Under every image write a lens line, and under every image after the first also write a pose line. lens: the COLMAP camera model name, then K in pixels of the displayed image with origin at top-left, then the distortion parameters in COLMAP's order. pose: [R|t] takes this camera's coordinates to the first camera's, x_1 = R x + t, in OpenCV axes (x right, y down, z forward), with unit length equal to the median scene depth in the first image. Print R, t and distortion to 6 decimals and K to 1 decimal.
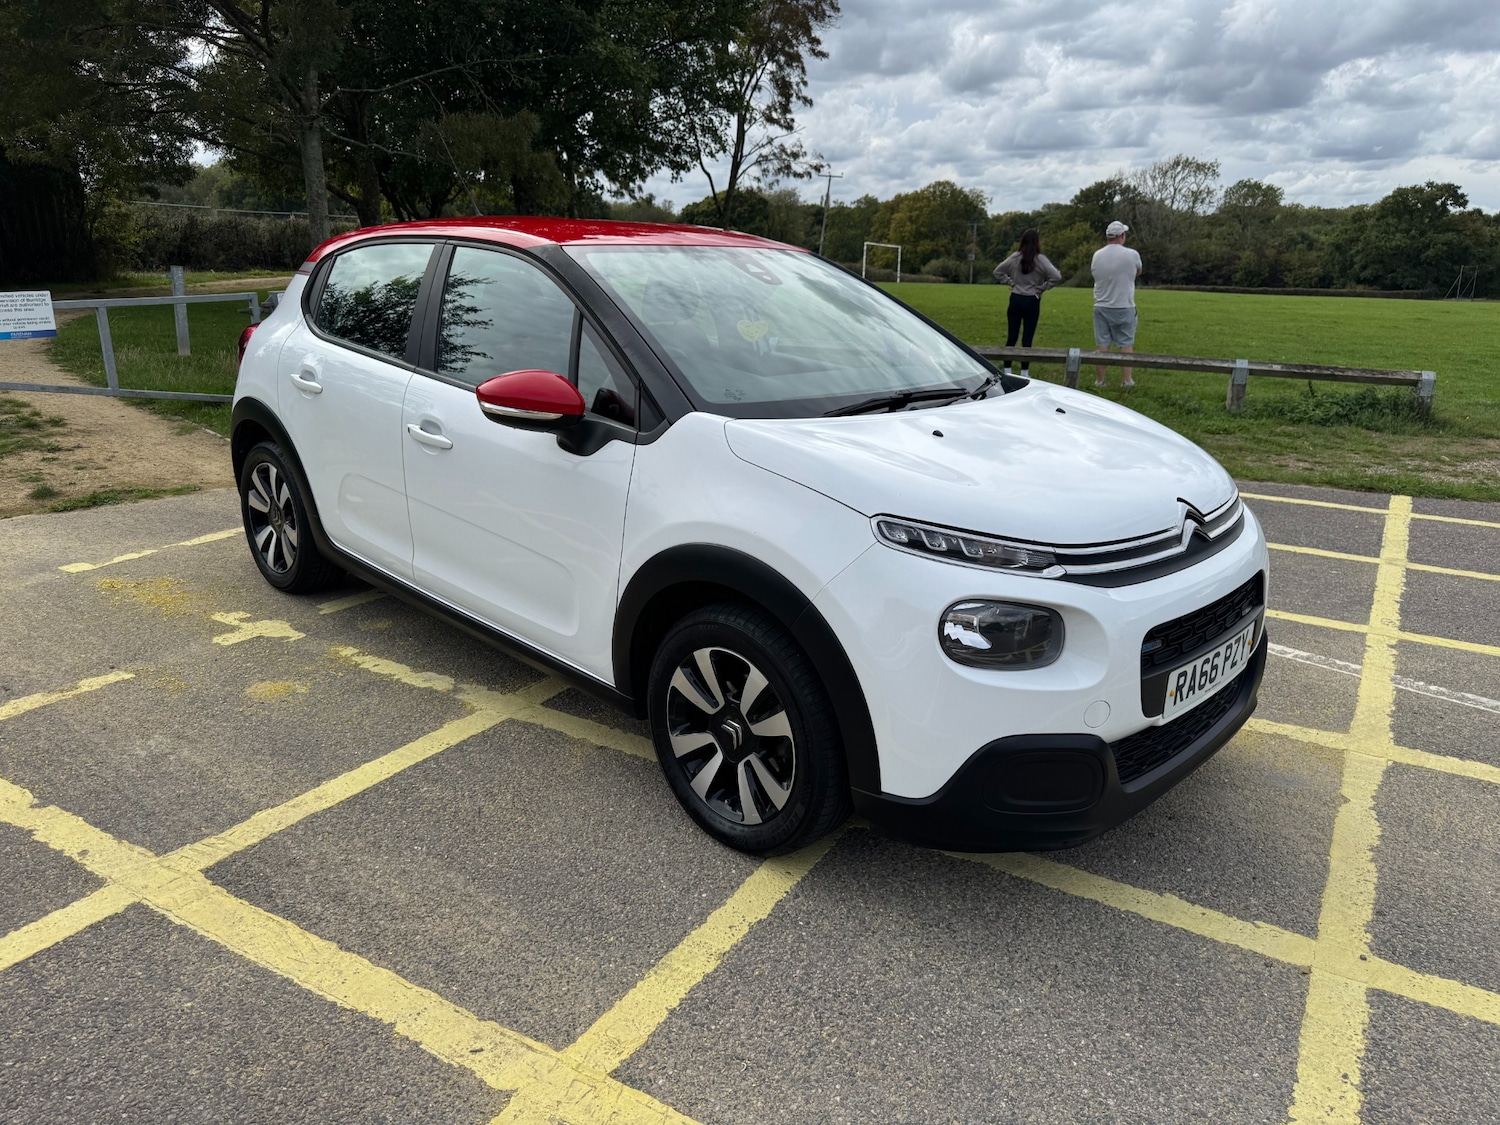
lens RADIAL K [[1056.4, 0, 750.9], [0, 1056.4, 558.5], [0, 0, 1]] dist [0.021850, -0.027341]
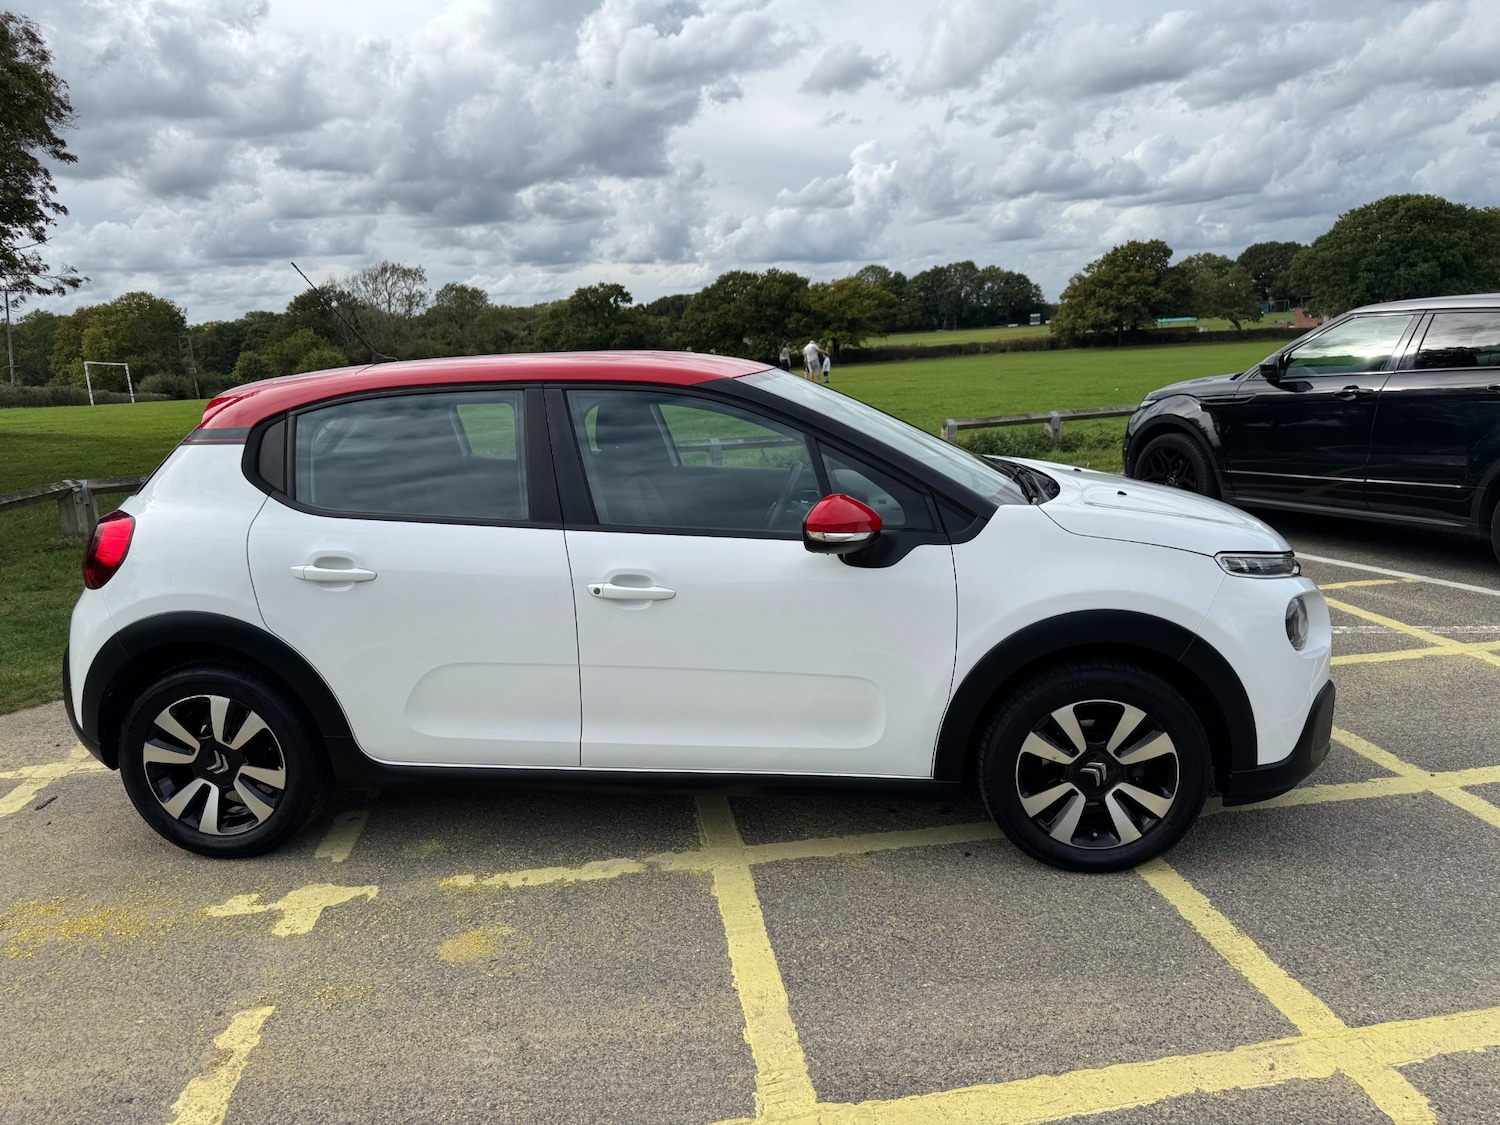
lens RADIAL K [[1056.4, 0, 748.5], [0, 1056.4, 575.4], [0, 0, 1]] dist [0.021850, -0.027341]
pose [[0.773622, -0.189773, 0.604562, -0.784727], [0.235119, 0.971957, 0.004232, -0.111024], [-0.588411, 0.138870, 0.796547, 0.219117]]
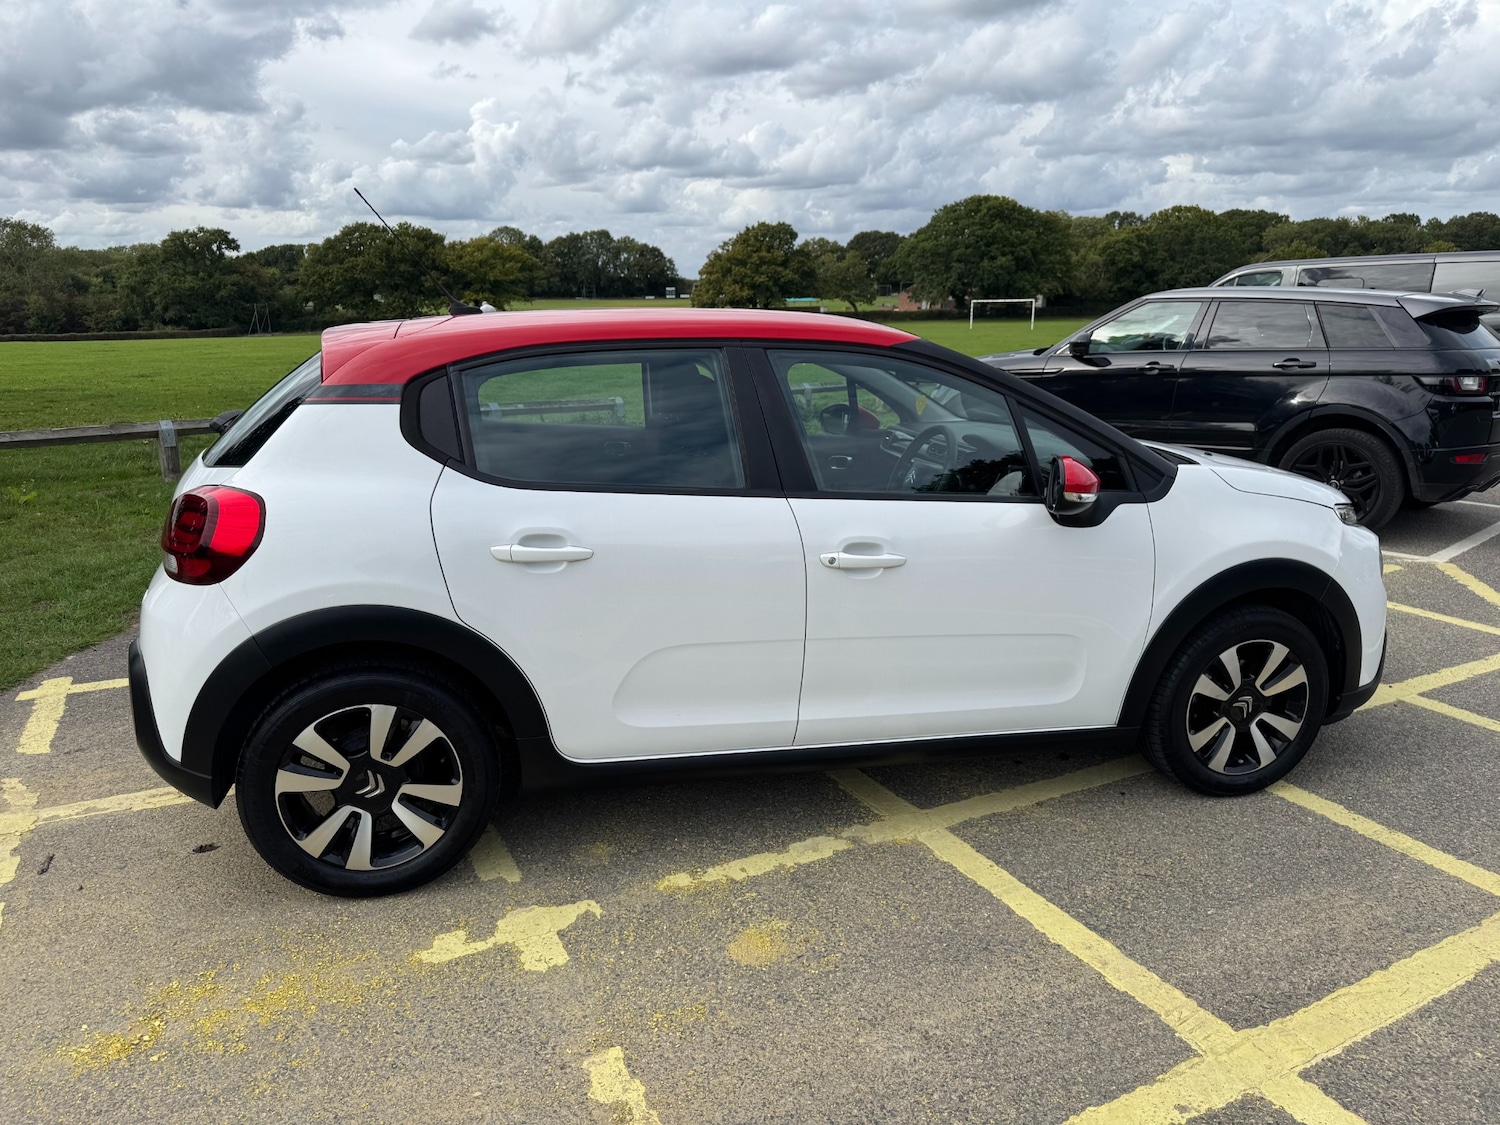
lens RADIAL K [[1056.4, 0, 751.5], [0, 1056.4, 565.7], [0, 0, 1]] dist [0.021850, -0.027341]
pose [[0.524678, -0.229916, 0.819665, -1.092208], [0.254144, 0.961235, 0.106945, -0.232940], [-0.812480, 0.152201, 0.562771, 0.594511]]
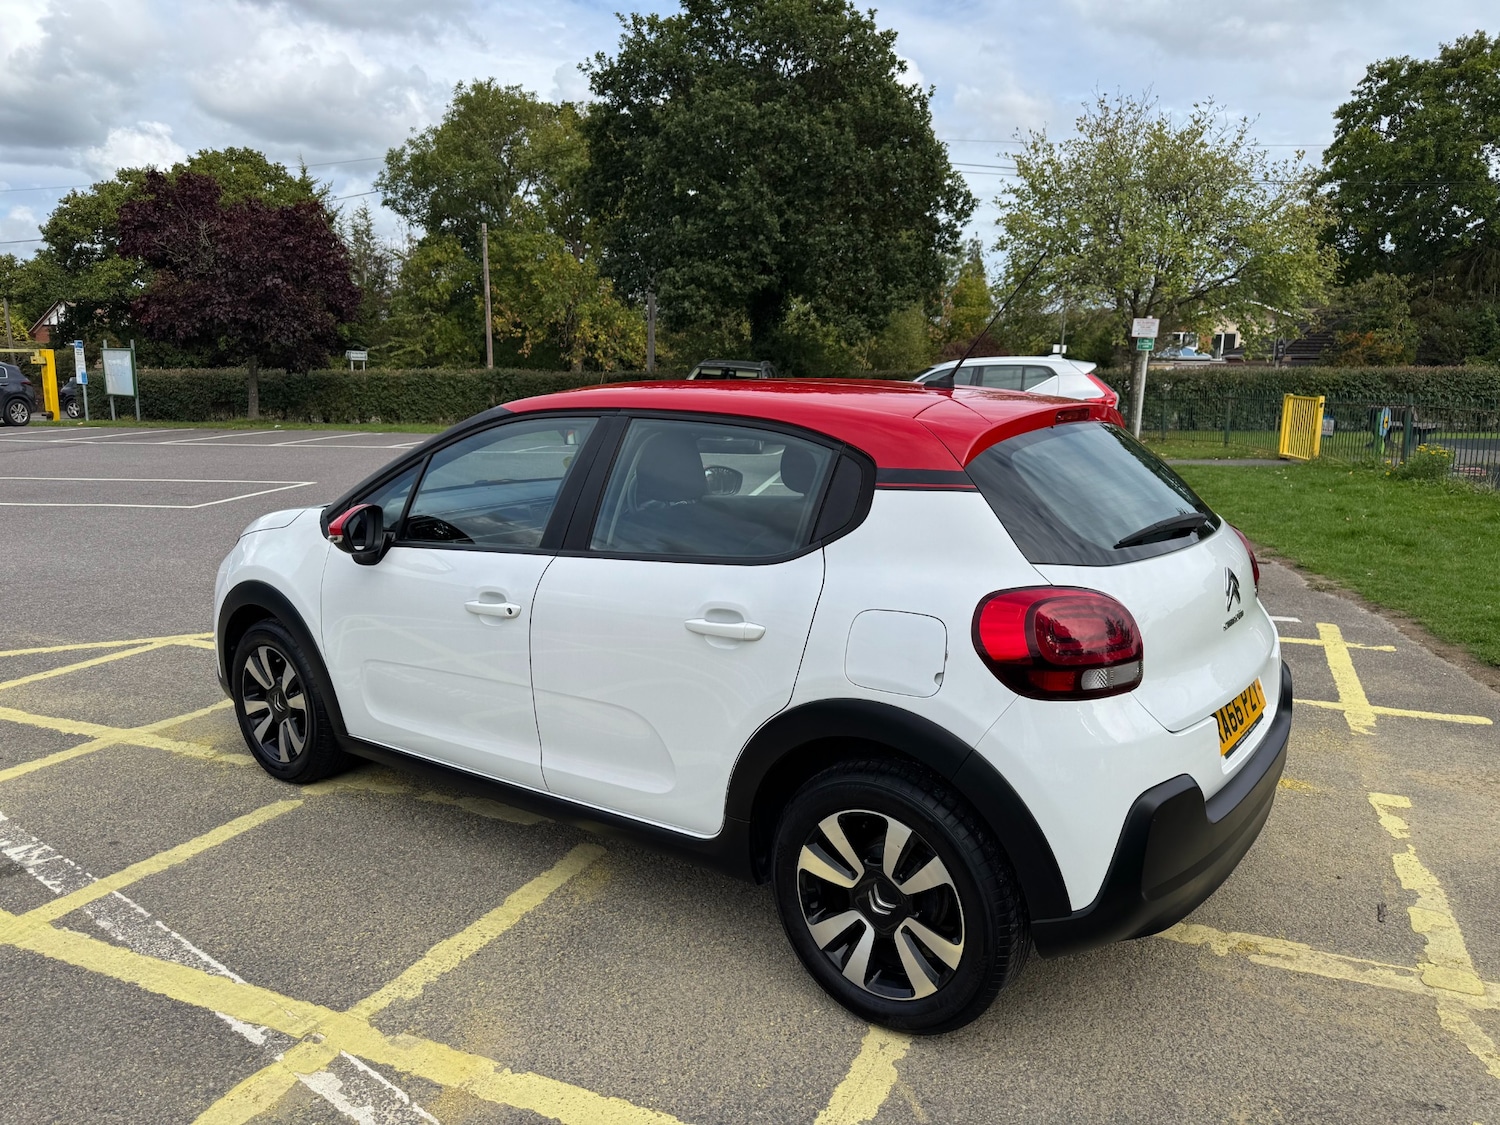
lens RADIAL K [[1056.4, 0, 748.1], [0, 1056.4, 568.7], [0, 0, 1]] dist [0.021850, -0.027341]
pose [[-0.993682, -0.005751, -0.112087, -0.068313], [-0.056413, 0.888959, 0.454500, -0.704336], [0.097027, 0.457951, -0.883666, 2.258858]]
